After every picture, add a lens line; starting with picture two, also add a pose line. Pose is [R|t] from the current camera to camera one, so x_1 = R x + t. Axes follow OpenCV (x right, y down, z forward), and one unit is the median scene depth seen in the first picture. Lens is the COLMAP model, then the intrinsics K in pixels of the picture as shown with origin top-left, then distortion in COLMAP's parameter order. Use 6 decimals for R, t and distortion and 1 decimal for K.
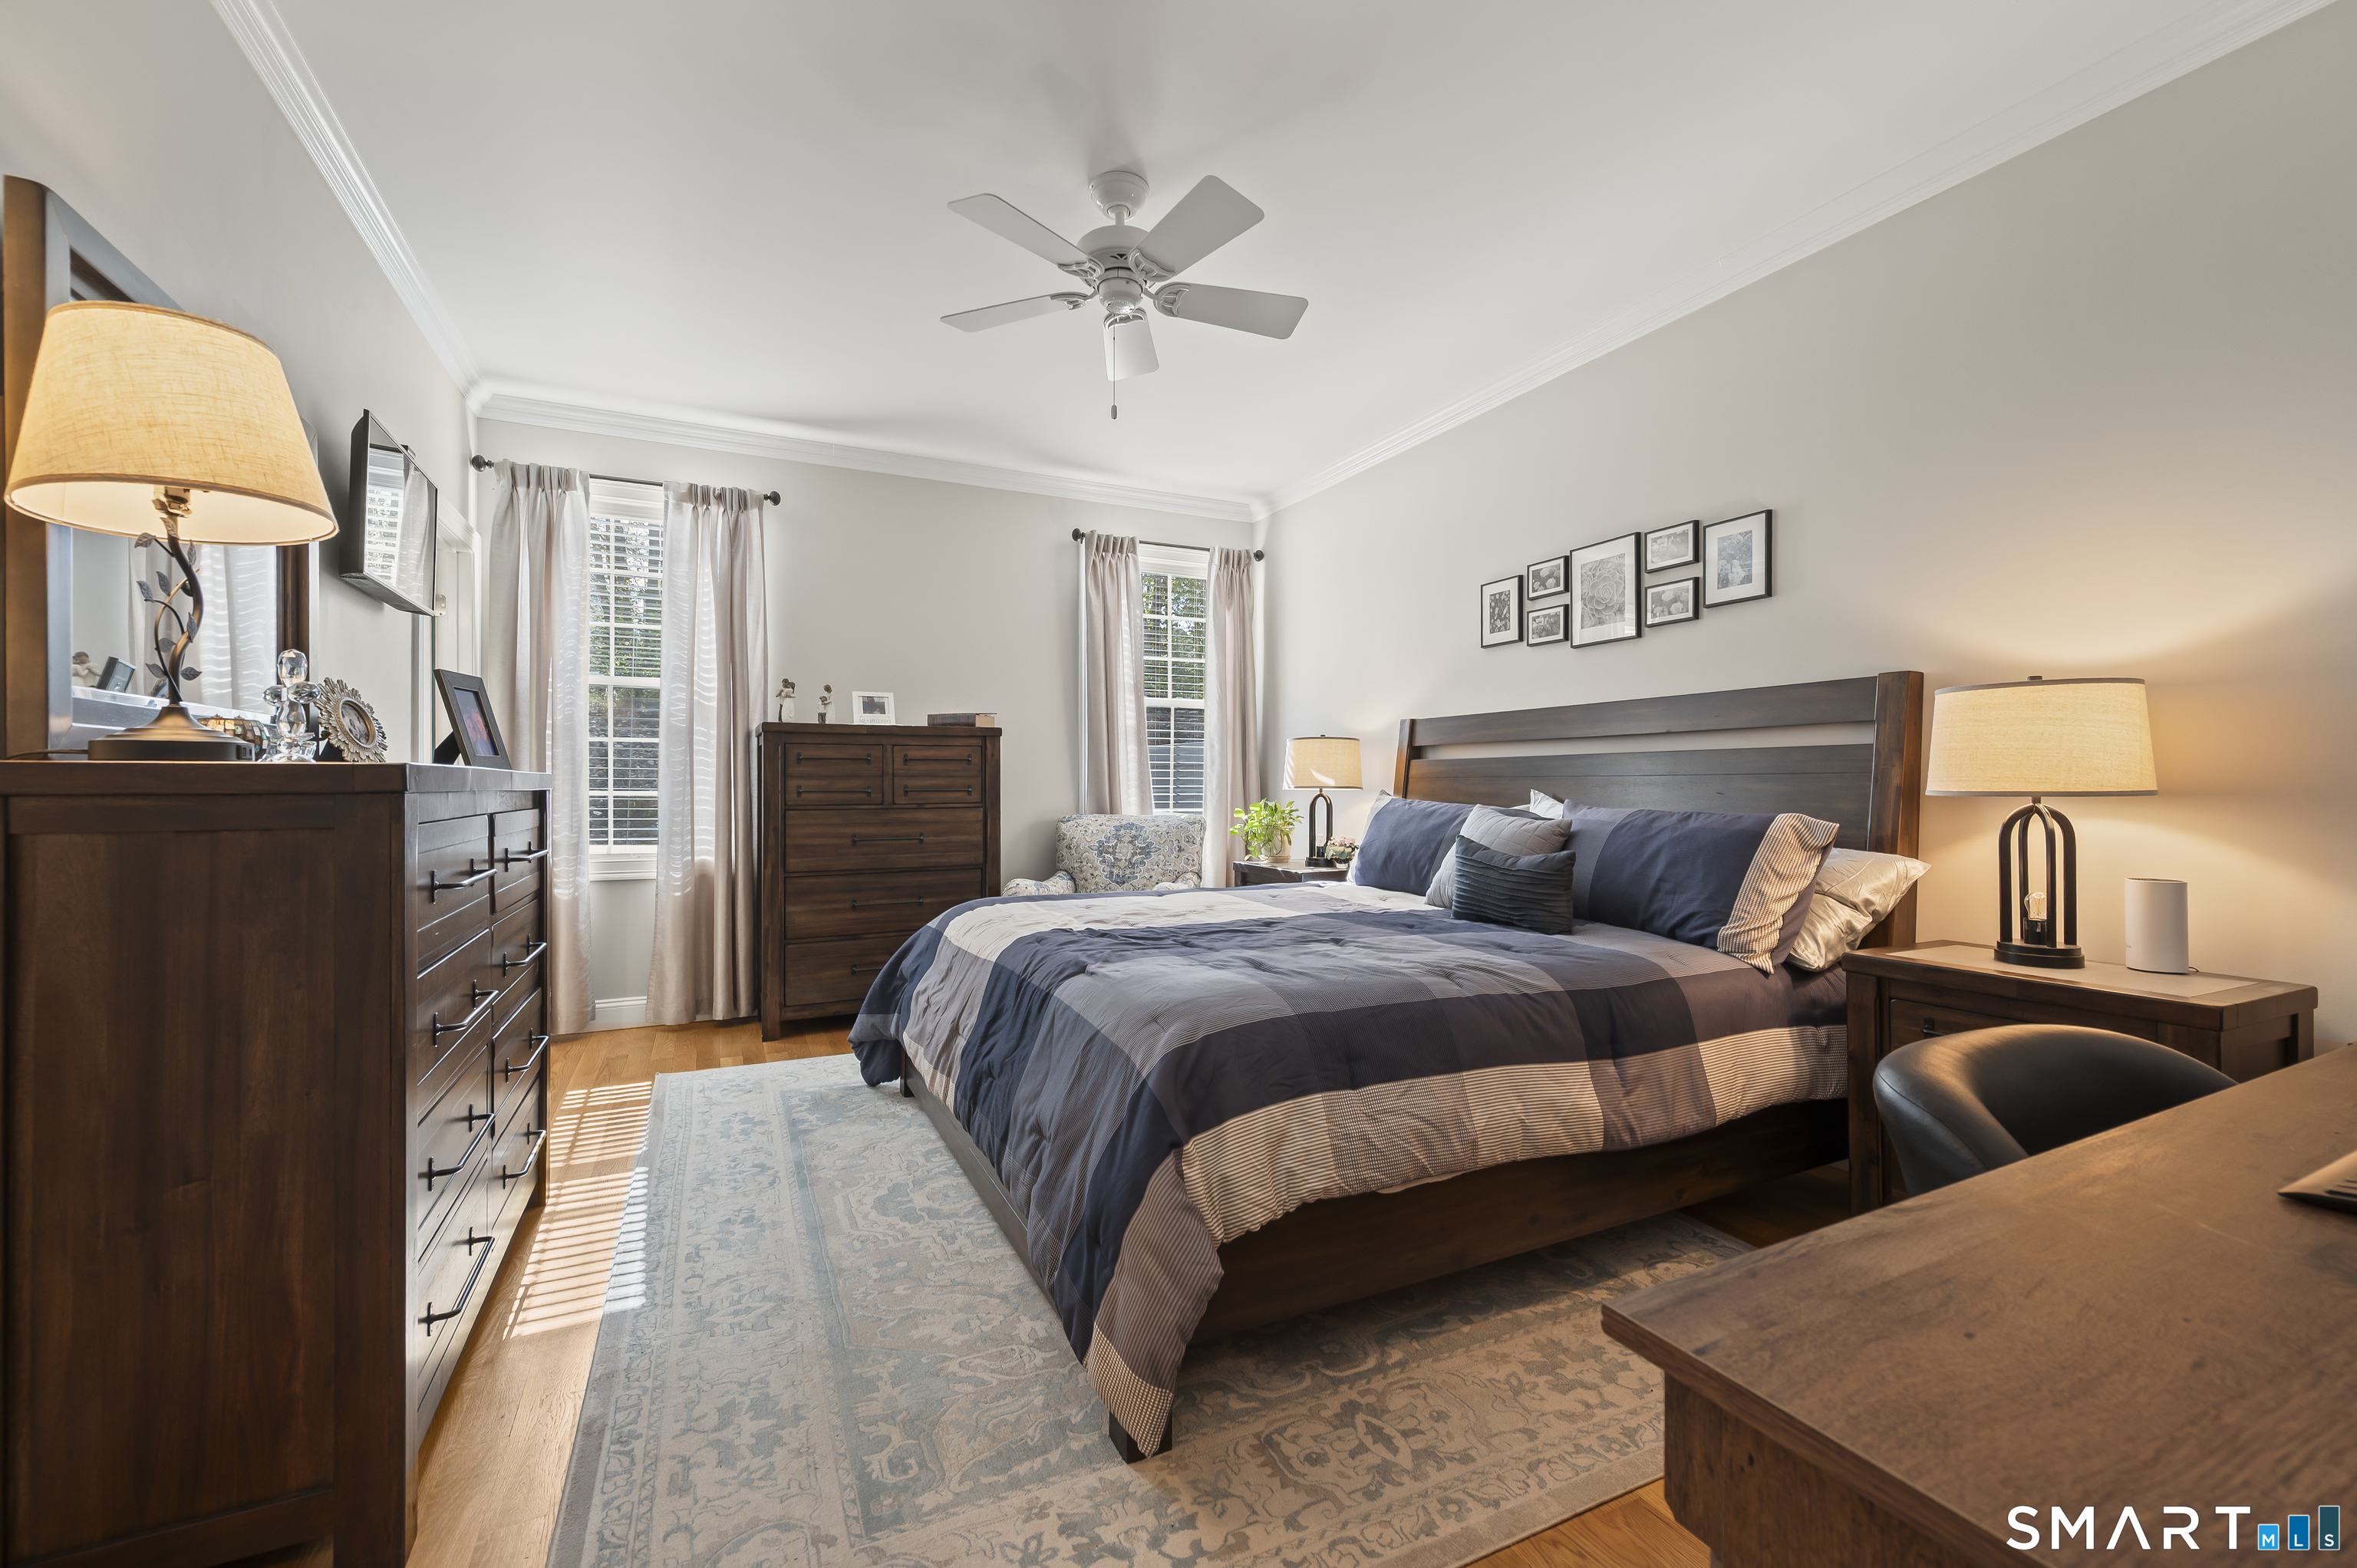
lens RADIAL K [[971.8, 0, 1178.5], [0, 971.8, 784.0], [0, 0, 1]] dist [0.002005, 0.000018]
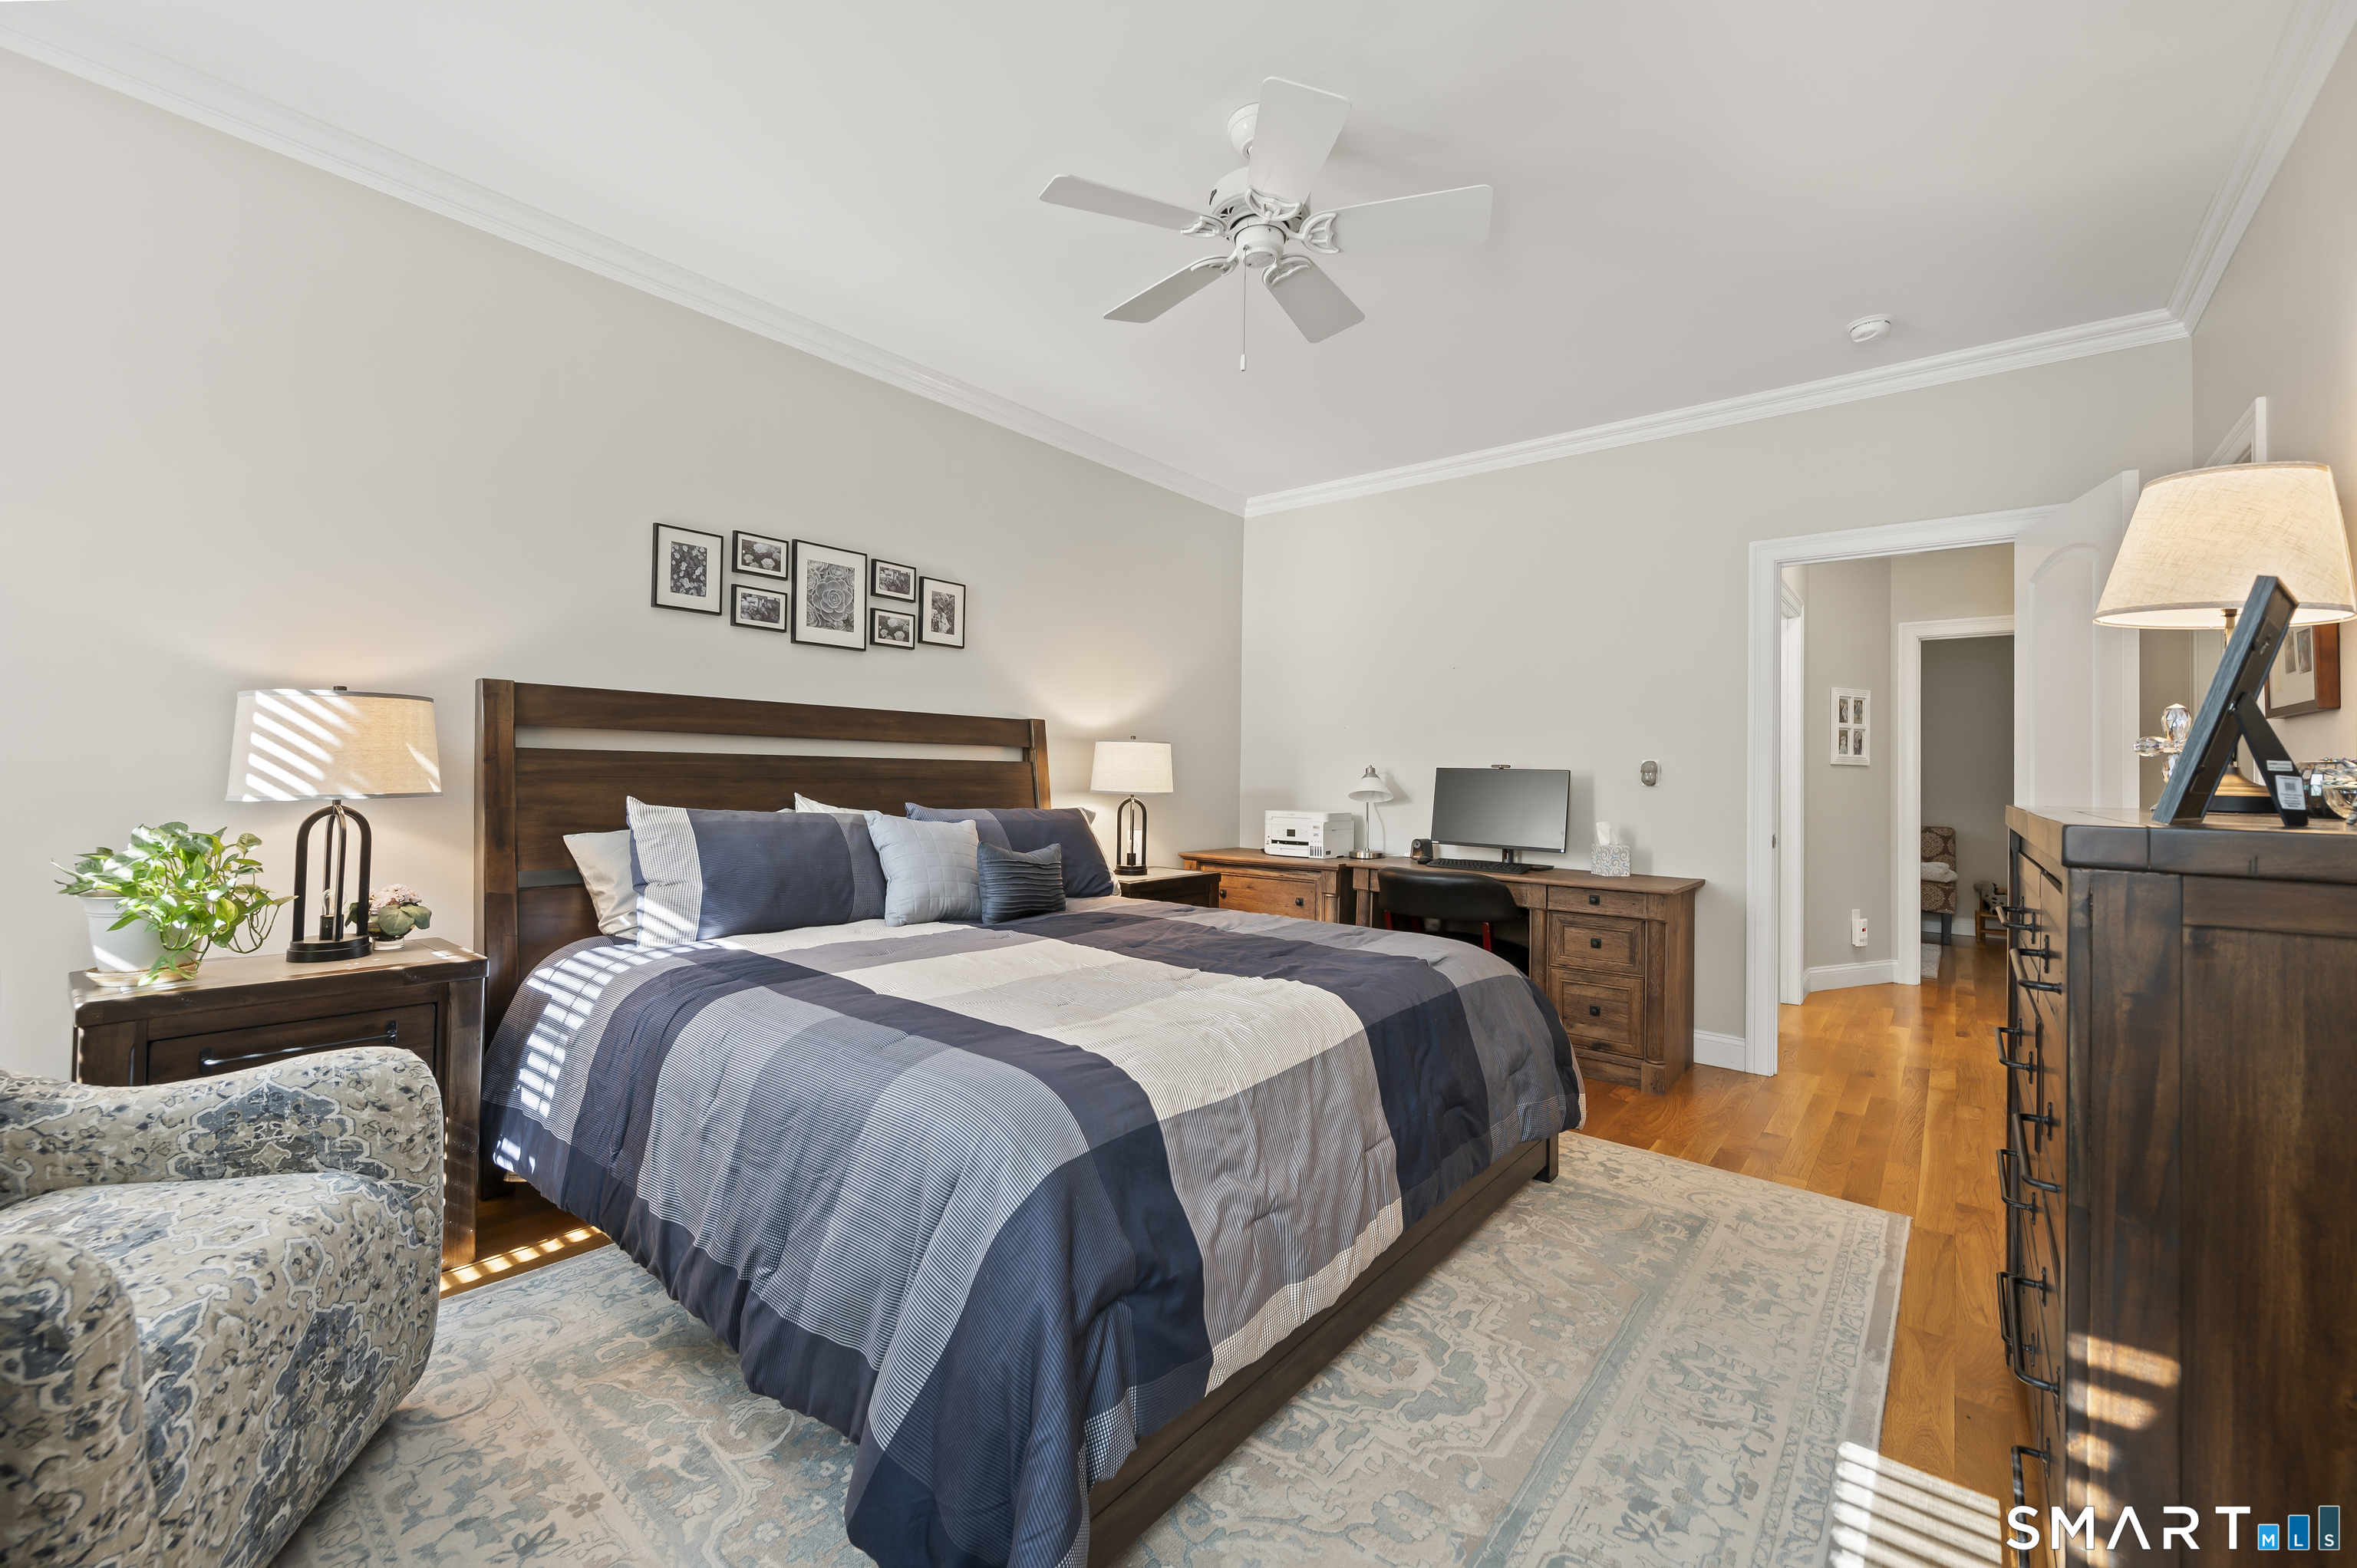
lens RADIAL K [[971.2, 0, 1189.9], [0, 971.2, 760.7], [0, 0, 1]] dist [-0.000777, -0.000118]
pose [[-0.440363, 0.010794, 0.897755, -0.490746], [-0.013619, 0.999732, -0.018701, -0.010426], [-0.897717, -0.020461, -0.440098, 0.861009]]
